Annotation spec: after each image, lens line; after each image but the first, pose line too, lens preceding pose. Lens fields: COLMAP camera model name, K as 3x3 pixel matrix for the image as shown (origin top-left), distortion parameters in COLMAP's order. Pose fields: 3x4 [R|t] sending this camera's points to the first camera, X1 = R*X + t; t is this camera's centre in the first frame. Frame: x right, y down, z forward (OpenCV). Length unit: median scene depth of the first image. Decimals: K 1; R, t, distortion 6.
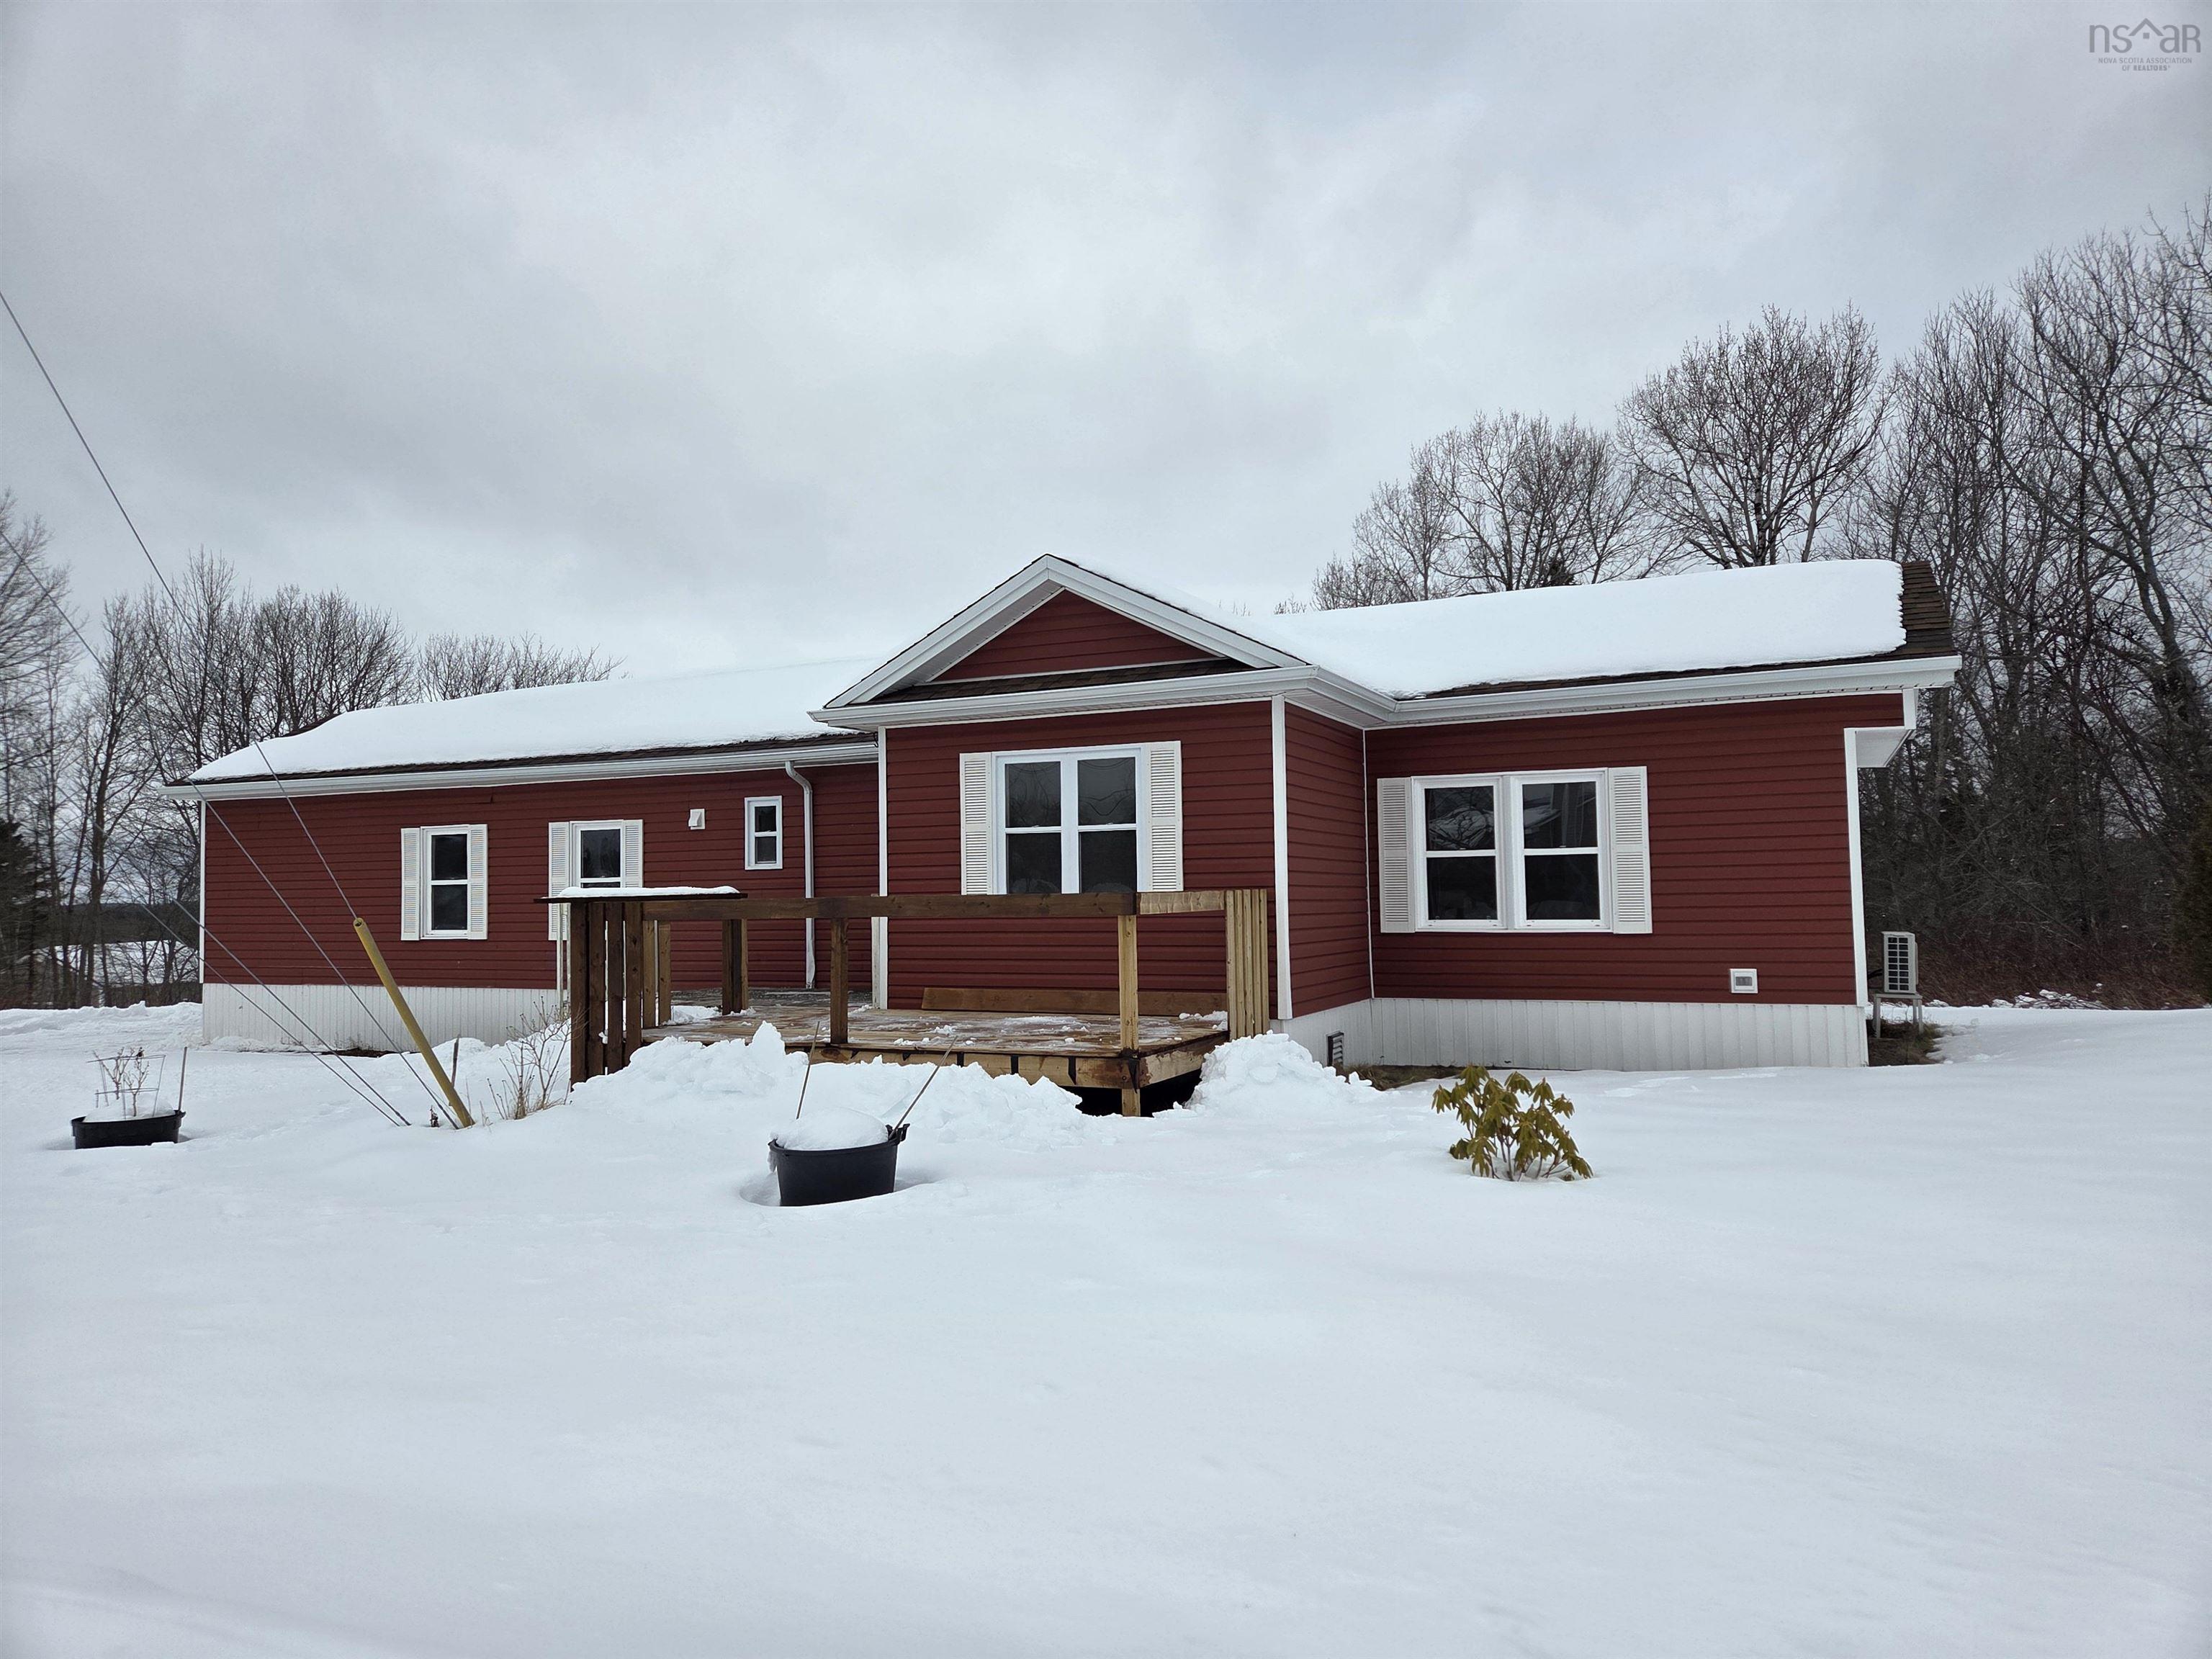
lens RADIAL K [[1397.6, 0, 1106.0], [0, 1397.6, 829.5], [0, 0, 1]] dist [0.000539, -0.000078]
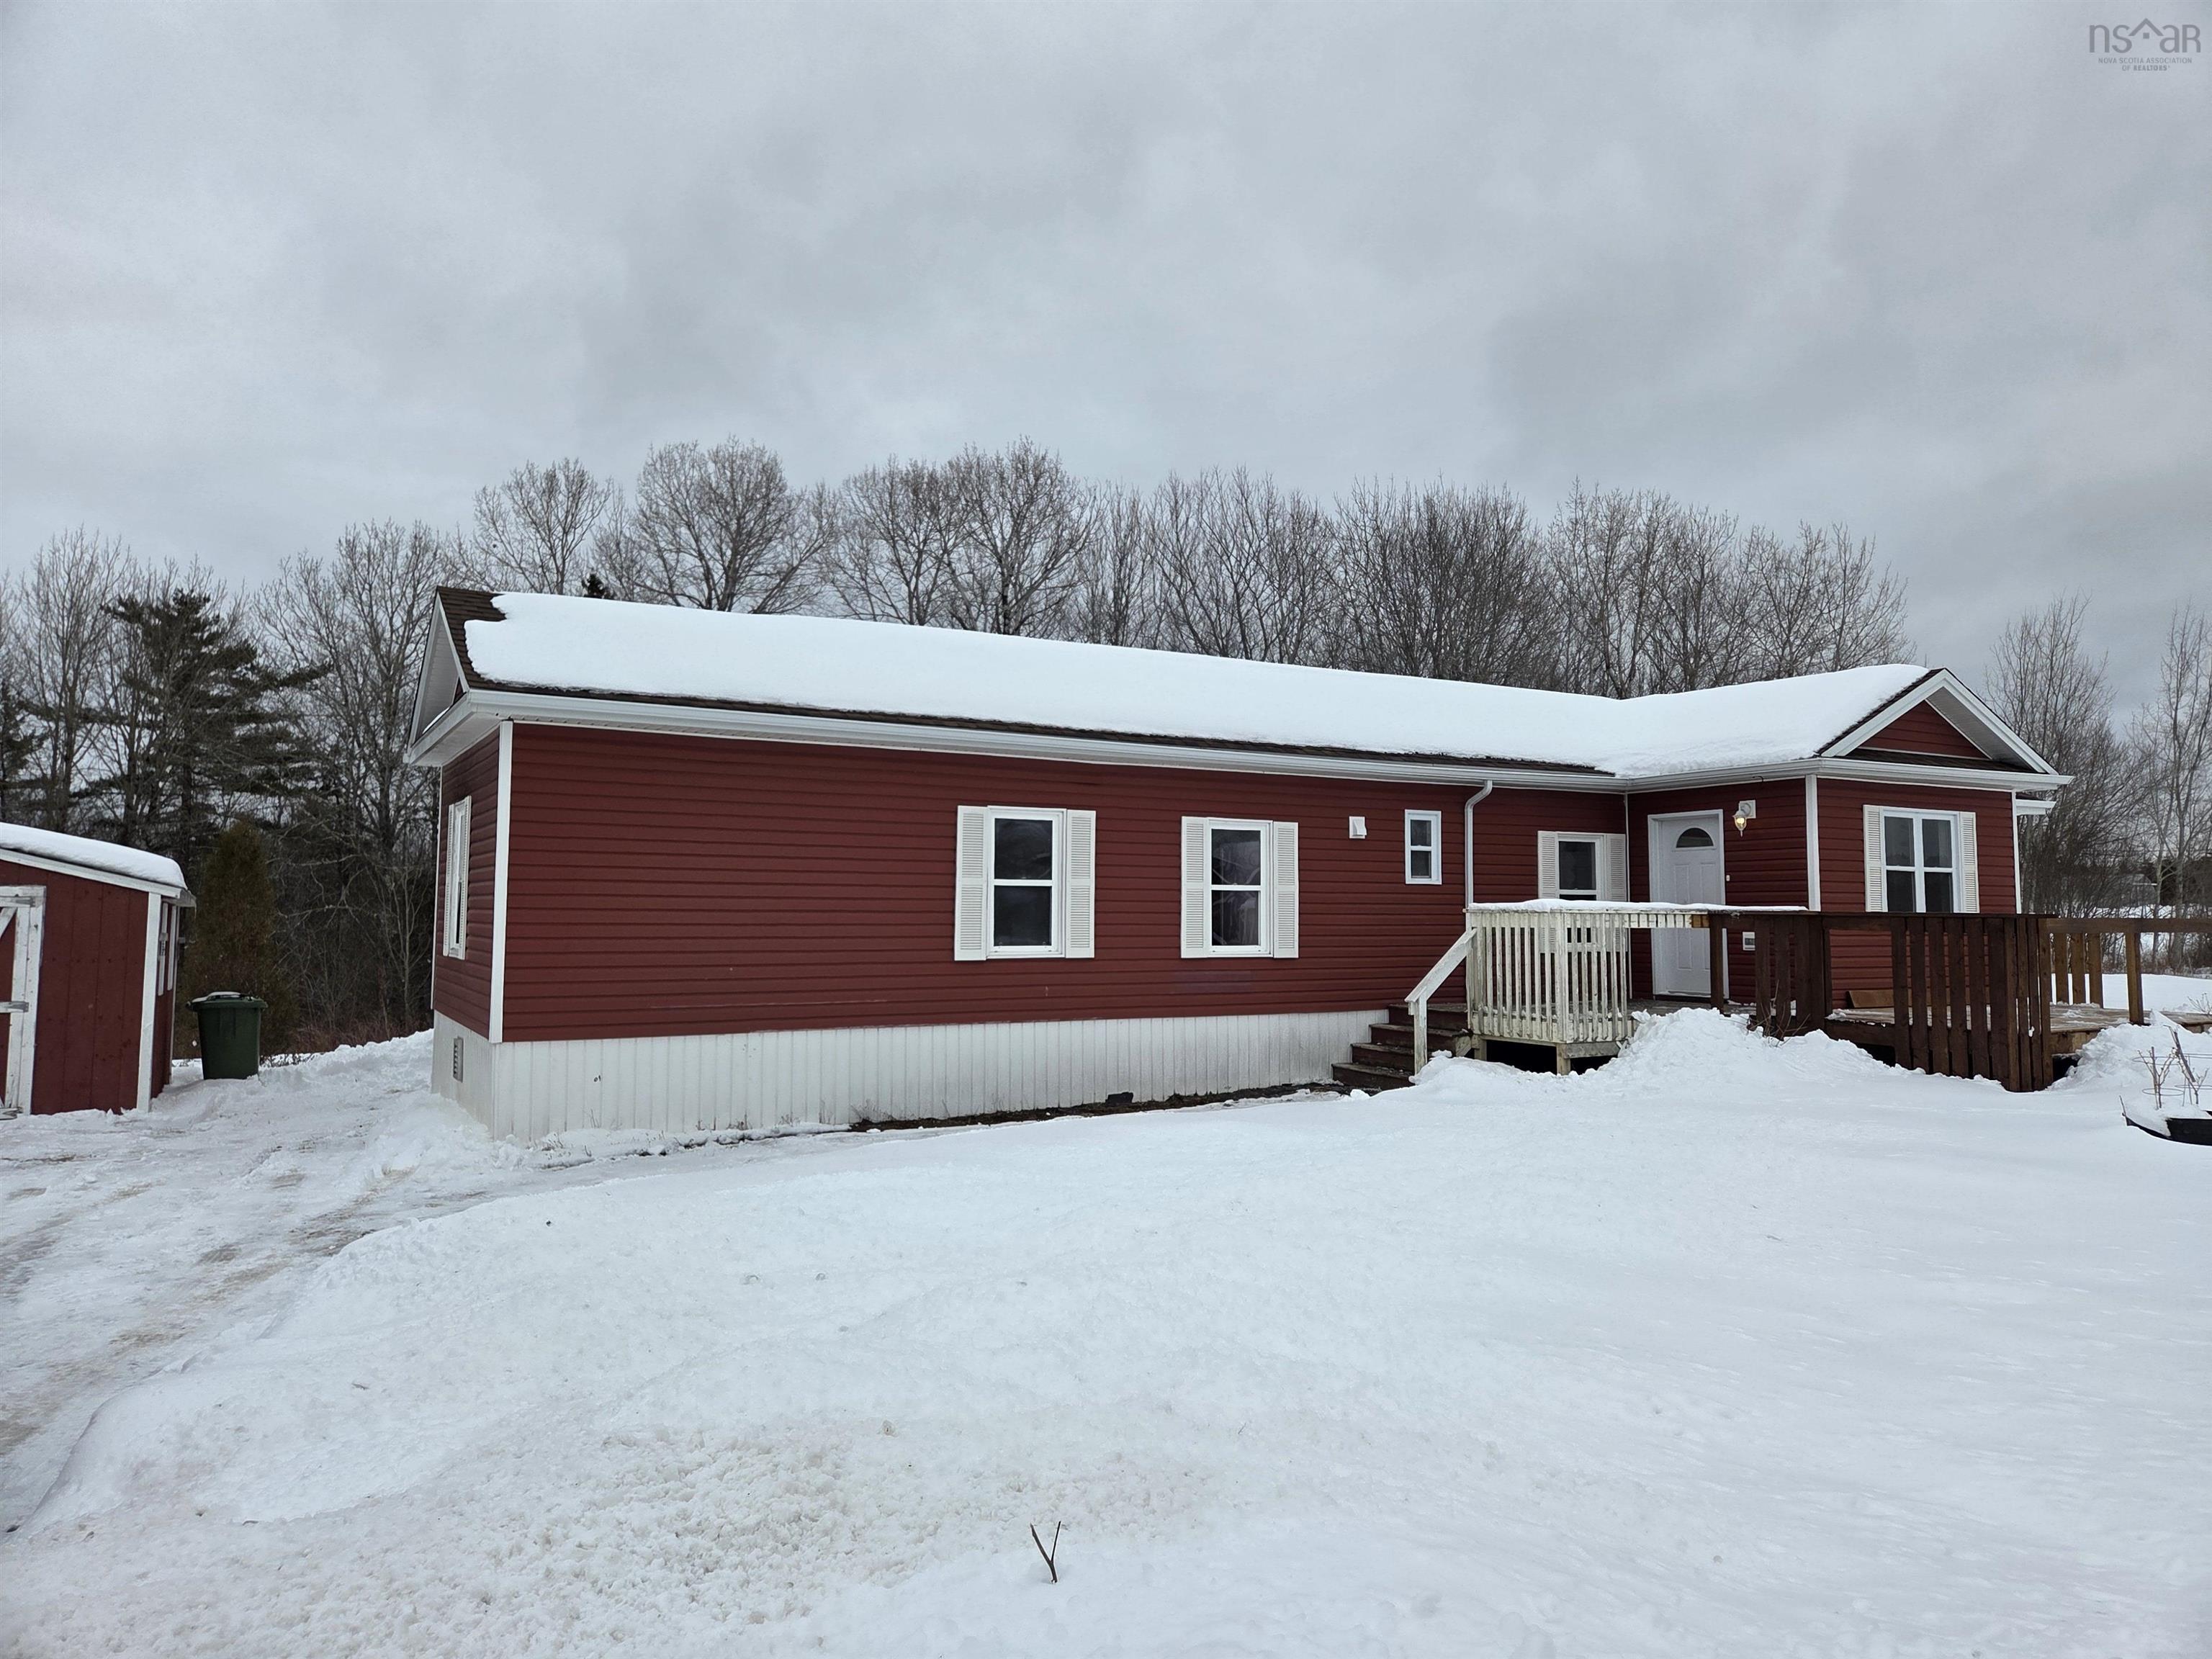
lens RADIAL K [[1472.6, 0, 1117.8], [0, 1472.6, 805.2], [0, 0, 1]] dist [0.096778, -0.079497]
pose [[0.597546, 0.078123, 0.798019, -1.085914], [-0.049109, 0.996940, -0.060825, 0.042487], [-0.800329, -0.002844, 0.599554, 0.489749]]
